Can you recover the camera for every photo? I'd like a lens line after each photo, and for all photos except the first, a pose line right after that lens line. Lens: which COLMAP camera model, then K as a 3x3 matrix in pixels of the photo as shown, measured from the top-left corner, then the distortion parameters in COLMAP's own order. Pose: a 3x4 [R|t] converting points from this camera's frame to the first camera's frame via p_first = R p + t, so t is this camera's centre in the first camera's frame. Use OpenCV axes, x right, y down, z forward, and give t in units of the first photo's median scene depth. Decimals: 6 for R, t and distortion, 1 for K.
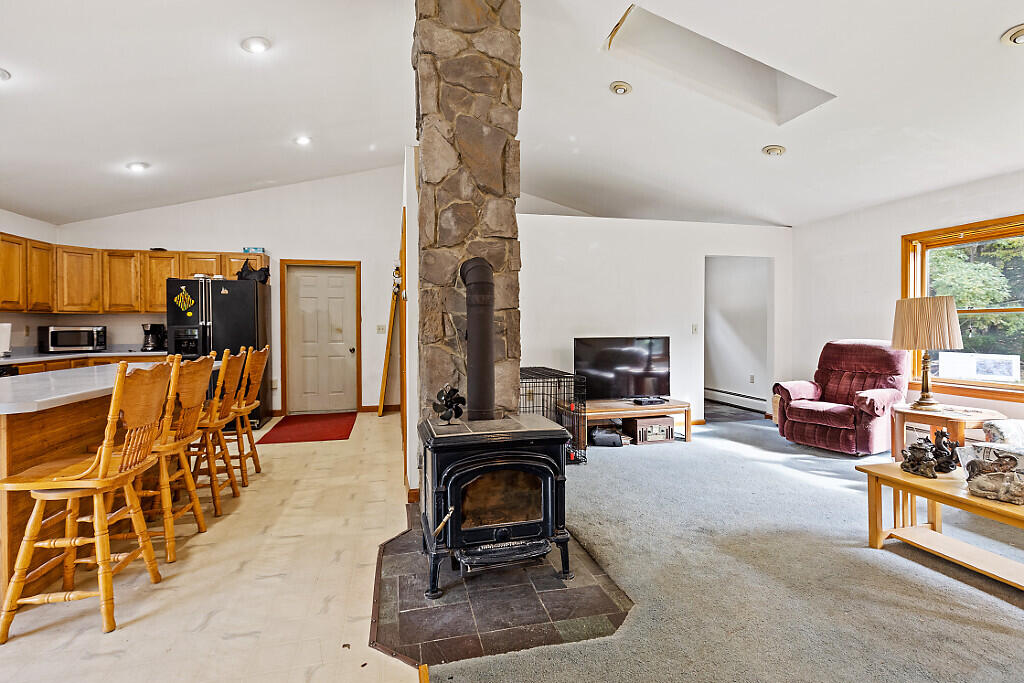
lens RADIAL K [[481.0, 0, 502.4], [0, 481.0, 333.2], [0, 0, 1]] dist [-0.001001, -0.001098]
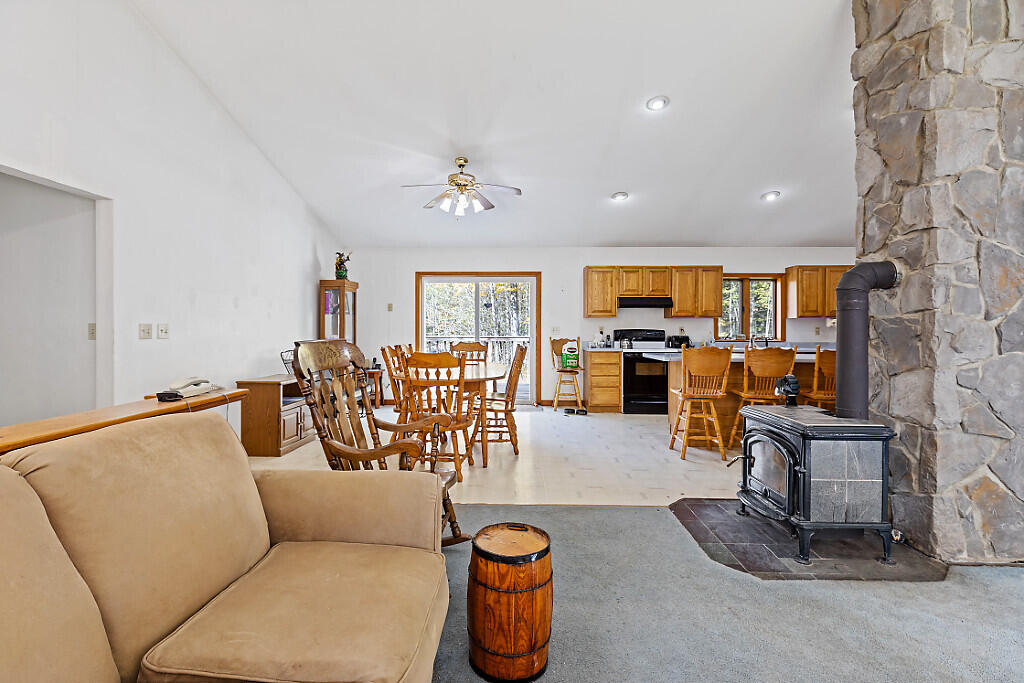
lens RADIAL K [[469.2, 0, 504.6], [0, 469.2, 330.6], [0, 0, 1]] dist [0.012958, -0.001155]
pose [[-0.259234, 0.008722, -0.965775, 0.796562], [-0.014735, 0.999807, 0.012985, -0.010380], [0.965702, 0.017597, -0.259055, 0.372532]]
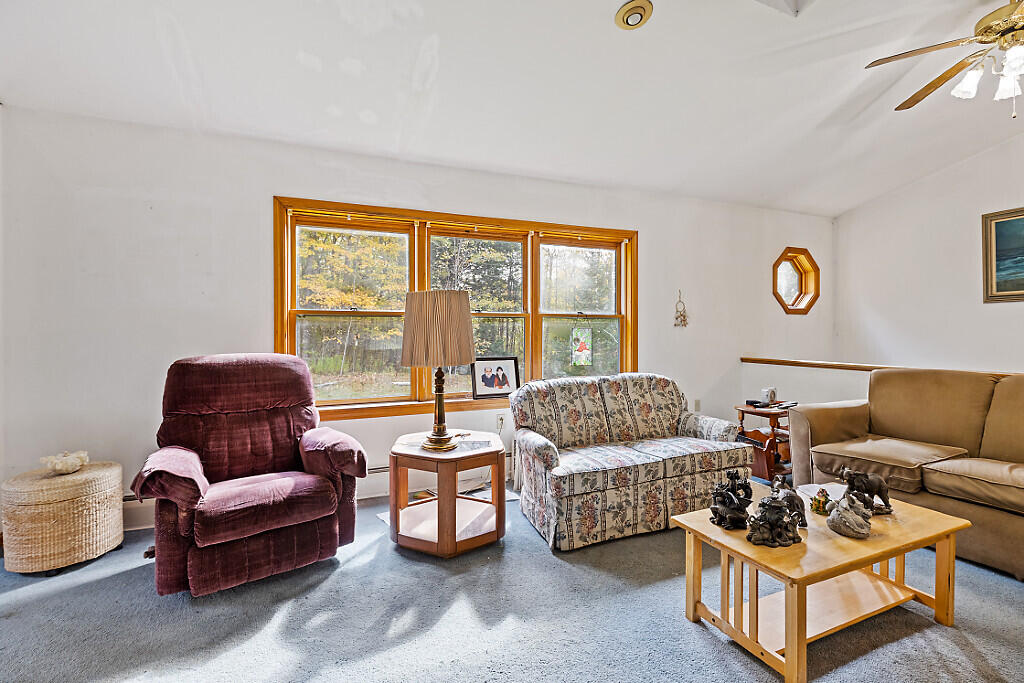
lens RADIAL K [[469.2, 0, 509.4], [0, 469.2, 333.8], [0, 0, 1]] dist [0.012958, -0.001155]
pose [[-0.167563, -0.000343, 0.985861, 0.155736], [0.012300, 0.999921, 0.002438, -0.011115], [-0.985785, 0.012535, -0.167545, 0.944599]]
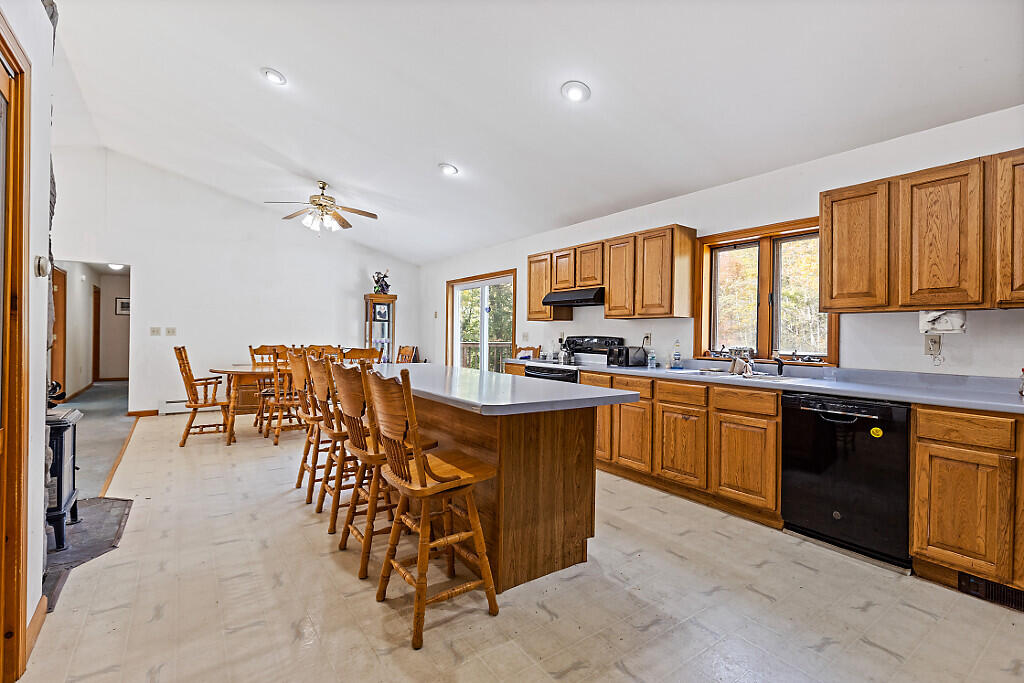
lens RADIAL K [[469.2, 0, 503.7], [0, 469.2, 335.0], [0, 0, 1]] dist [0.012958, -0.001155]
pose [[-0.929551, -0.009121, -0.368581, -0.439794], [-0.015259, 0.999789, 0.013741, -0.016243], [0.368378, 0.018397, -0.929494, 1.523490]]
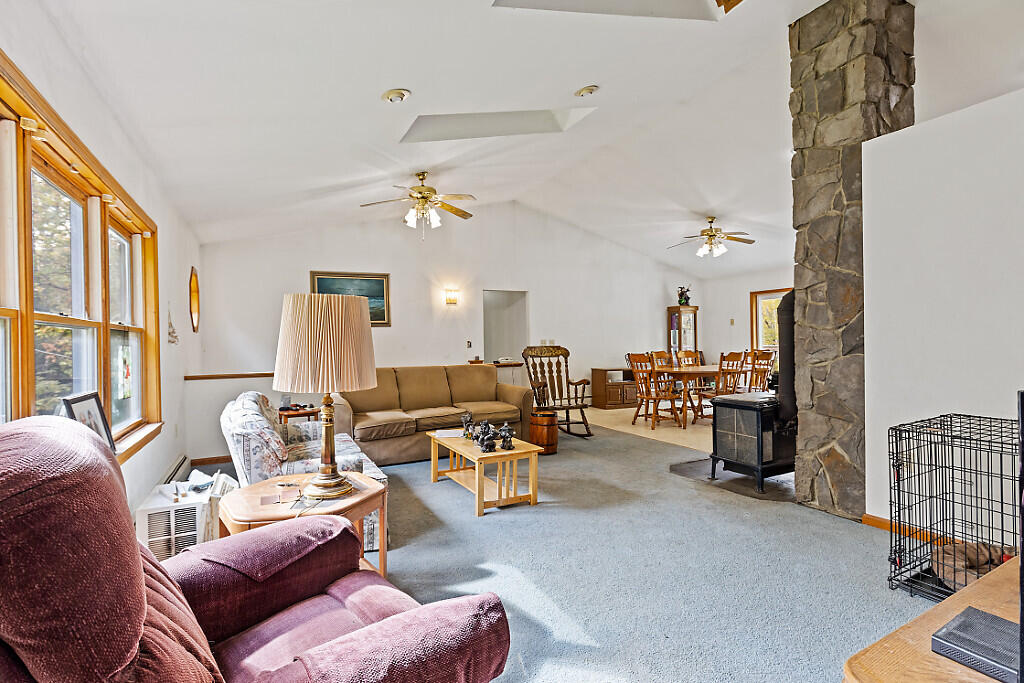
lens RADIAL K [[469.2, 0, 518.4], [0, 469.2, 341.4], [0, 0, 1]] dist [0.012958, -0.001155]
pose [[-0.966713, 0.020715, -0.255024, 0.757934], [0.018091, 0.999757, 0.012632, -0.024724], [0.255224, 0.007598, -0.966852, 1.498644]]
